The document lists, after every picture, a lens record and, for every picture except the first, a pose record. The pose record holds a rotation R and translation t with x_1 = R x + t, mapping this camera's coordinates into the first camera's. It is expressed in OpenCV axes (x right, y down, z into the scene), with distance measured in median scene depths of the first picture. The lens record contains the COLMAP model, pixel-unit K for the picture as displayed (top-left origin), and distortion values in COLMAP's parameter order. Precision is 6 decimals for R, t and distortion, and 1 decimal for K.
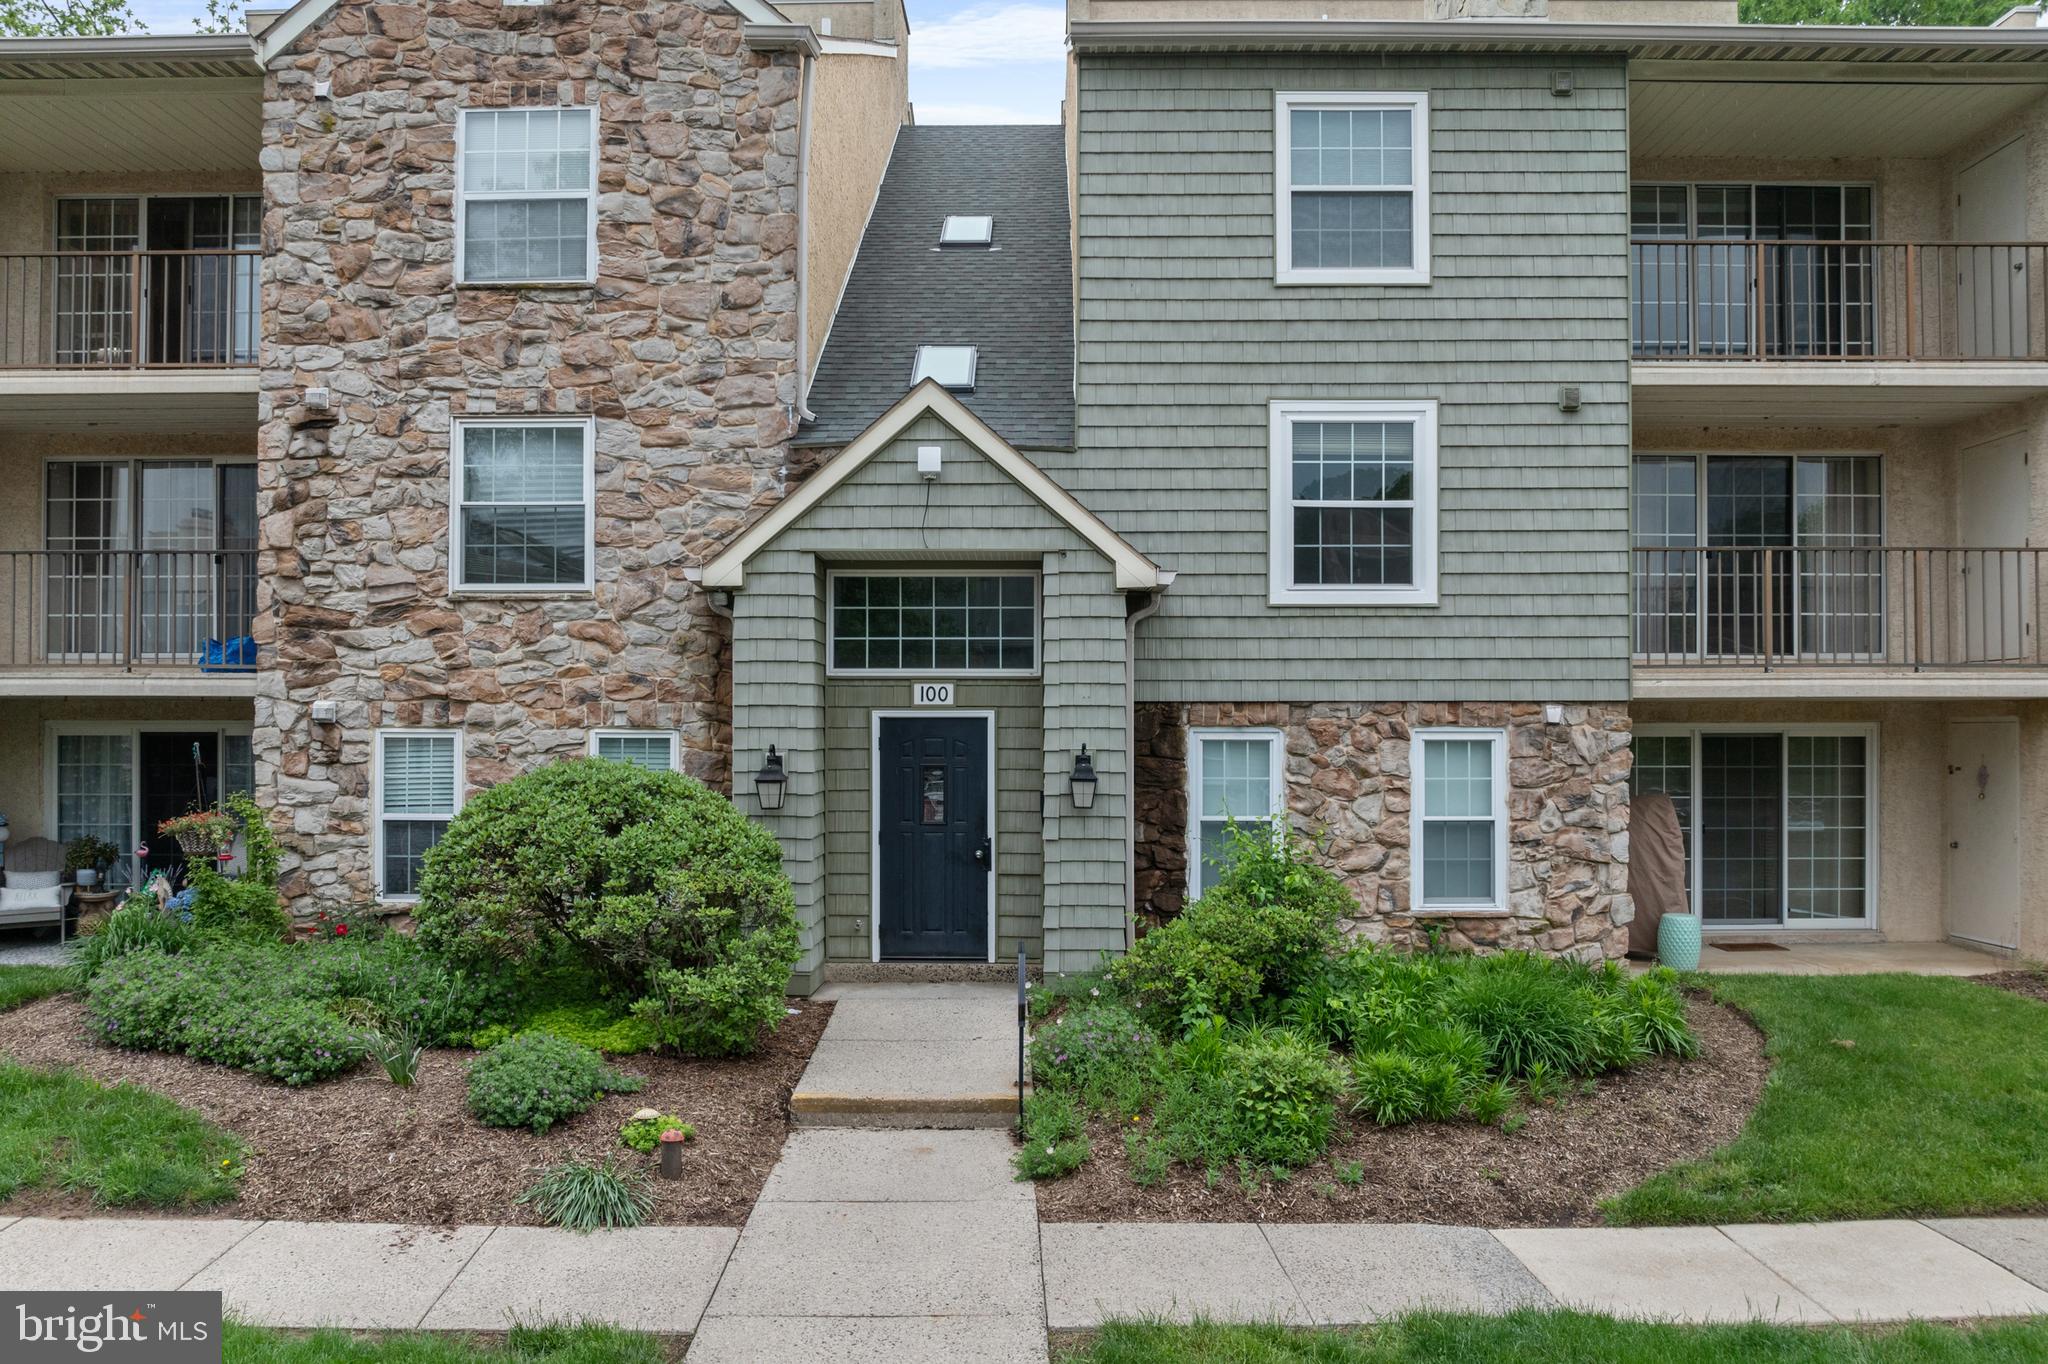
lens RADIAL K [[1454.5, 0, 1022.5], [0, 1454.5, 725.4], [0, 0, 1]] dist [-0.032013, -0.011645]
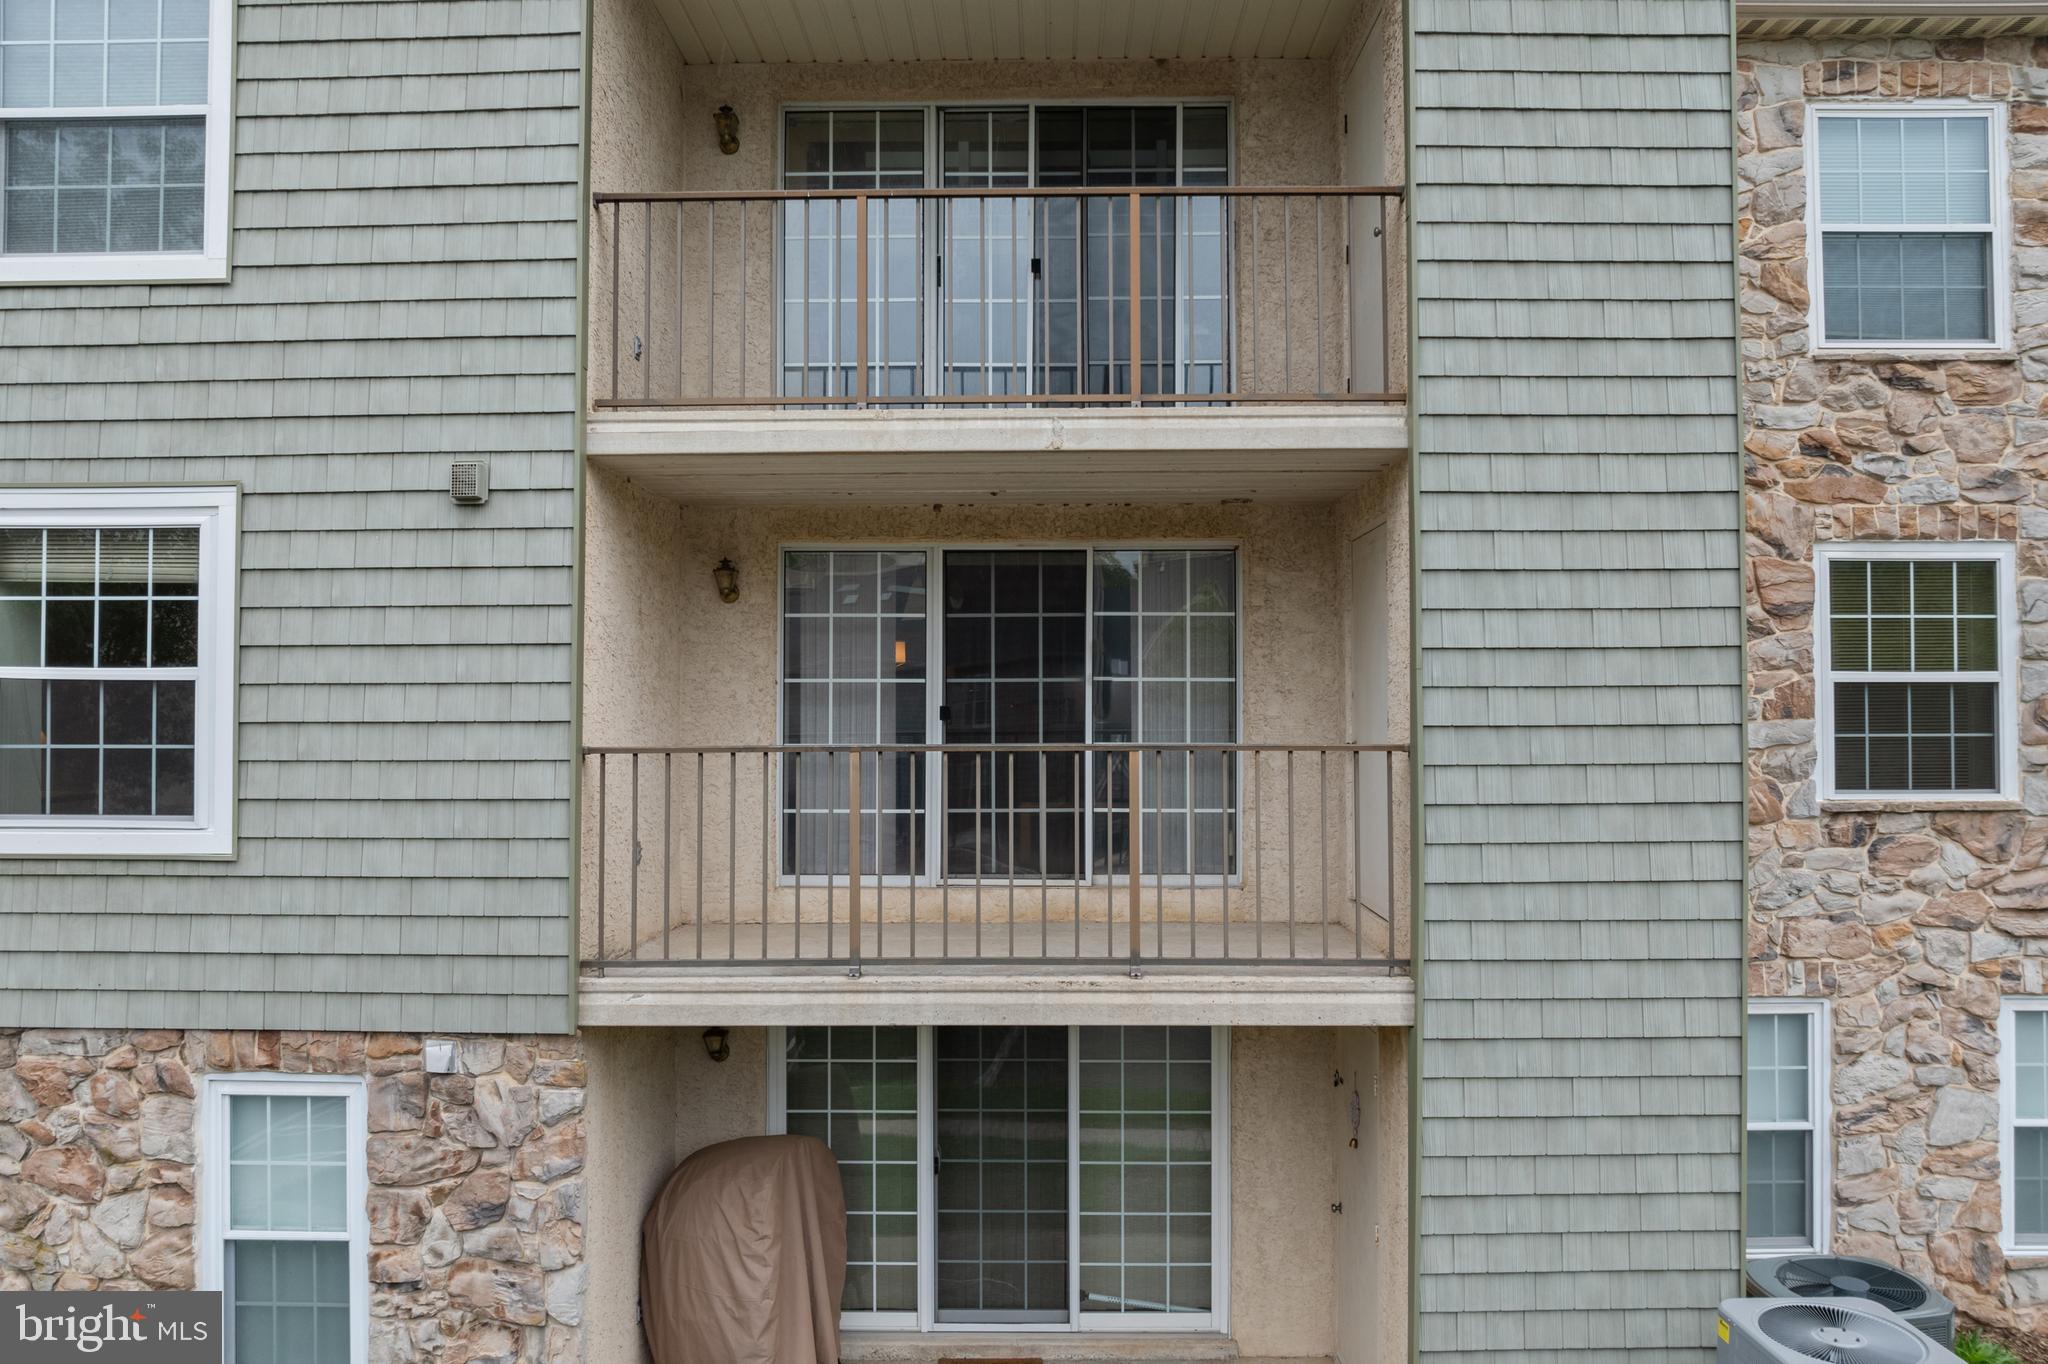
lens RADIAL K [[1454.5, 0, 1029.0], [0, 1454.5, 680.6], [0, 0, 1]] dist [-0.032013, -0.011645]
pose [[0.999992, -0.001476, 0.003700, 0.586688], [0.001534, 0.999874, -0.015809, -0.140828], [-0.003676, 0.015815, 0.999868, 0.446955]]
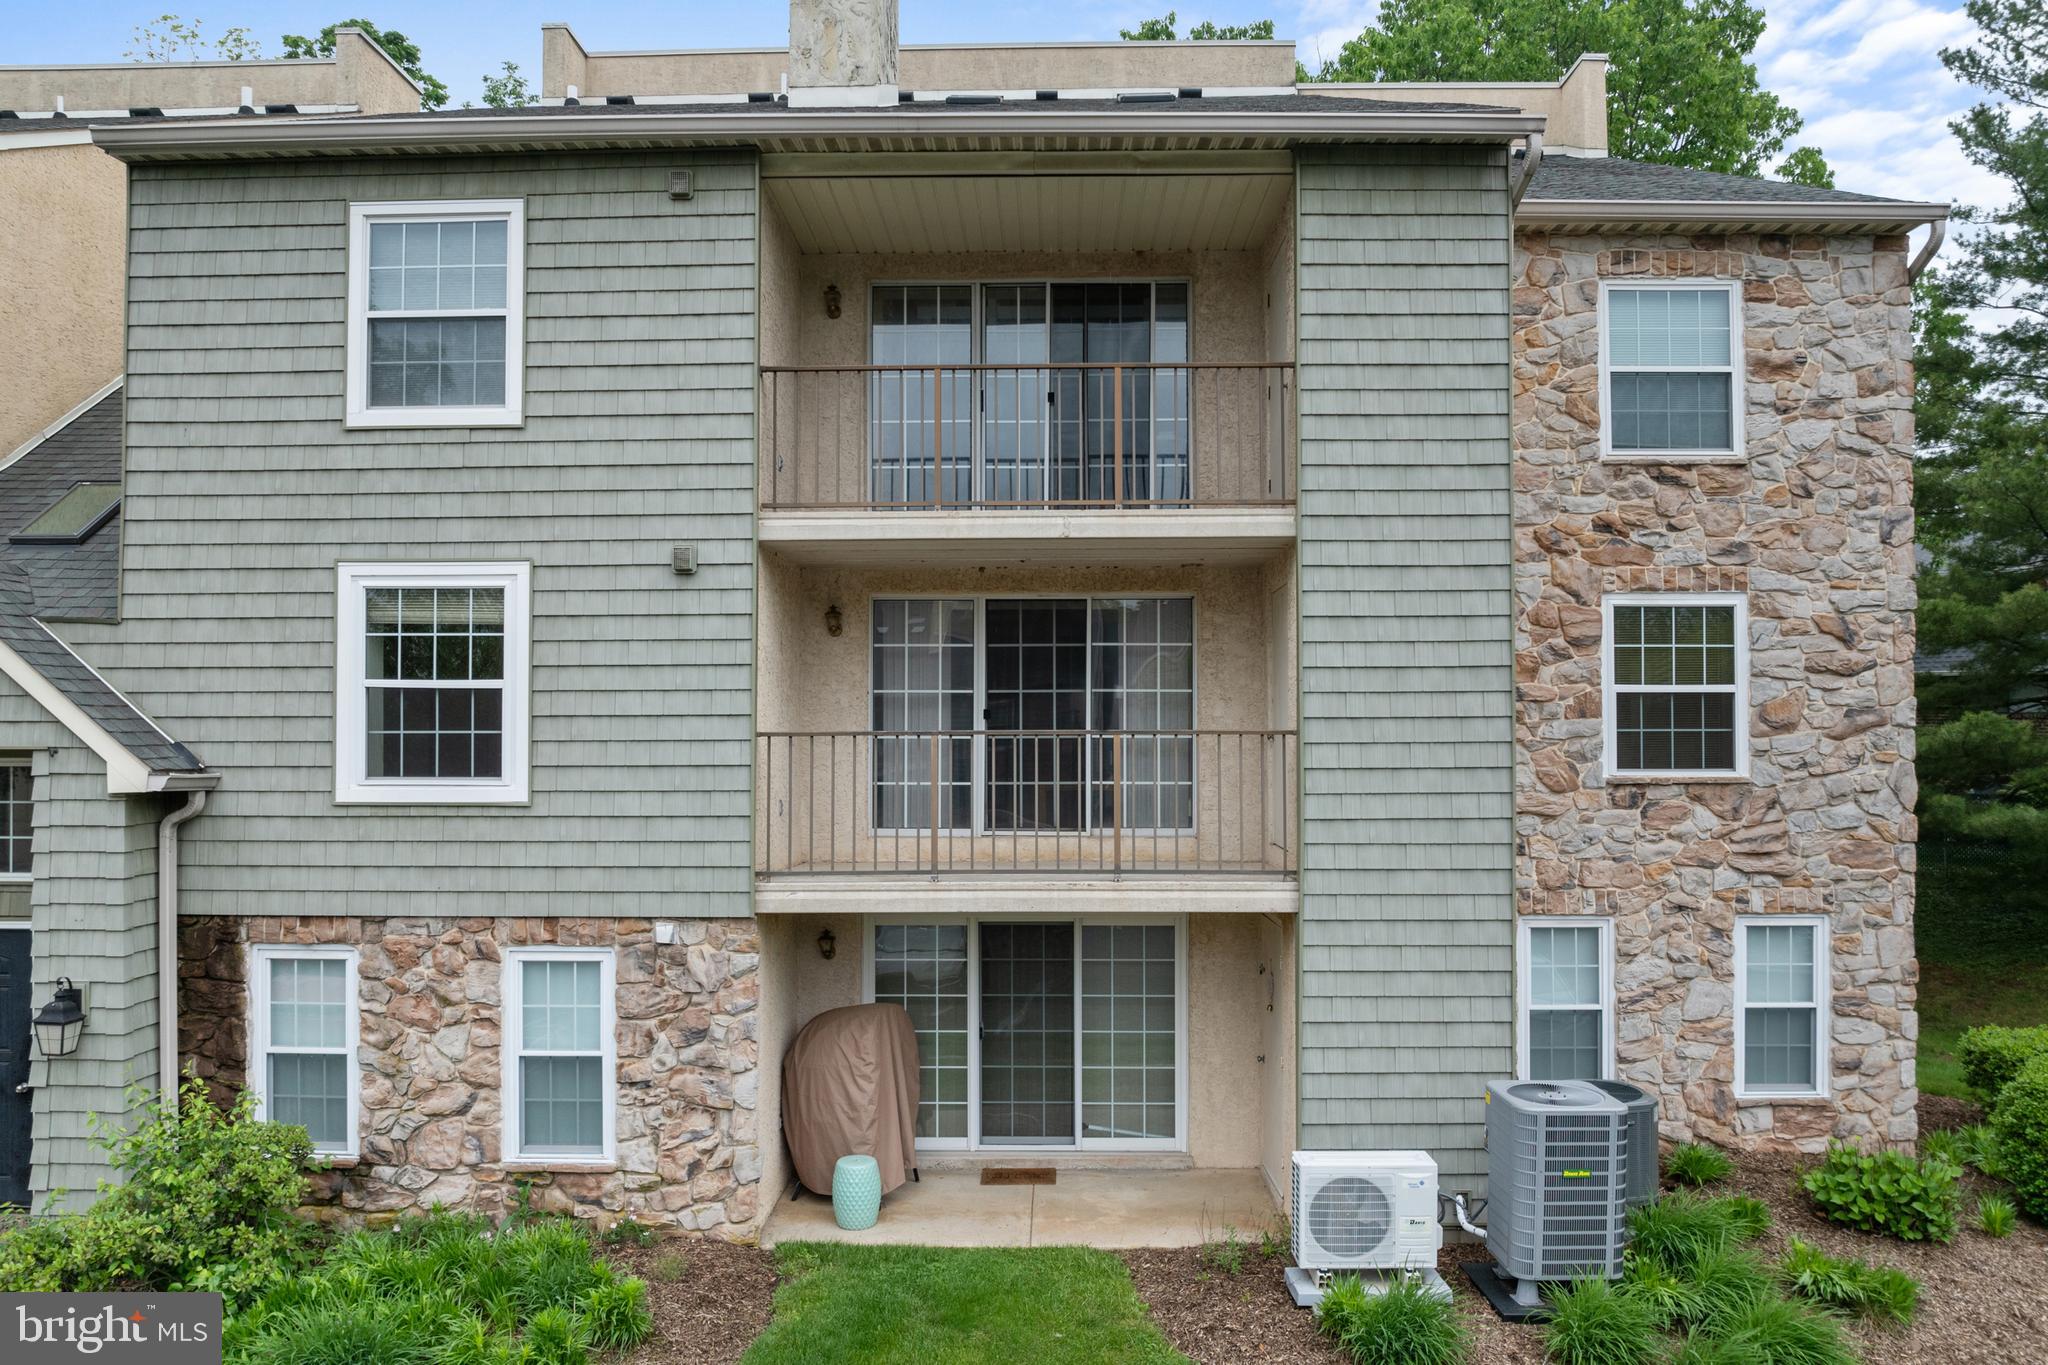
lens RADIAL K [[1454.5, 0, 1027.9], [0, 1454.5, 713.1], [0, 0, 1]] dist [-0.032013, -0.011645]
pose [[0.999998, -0.001431, -0.001438, 0.577969], [0.001414, 0.999931, -0.011686, -0.125289], [0.001455, 0.011684, 0.999931, 0.151682]]
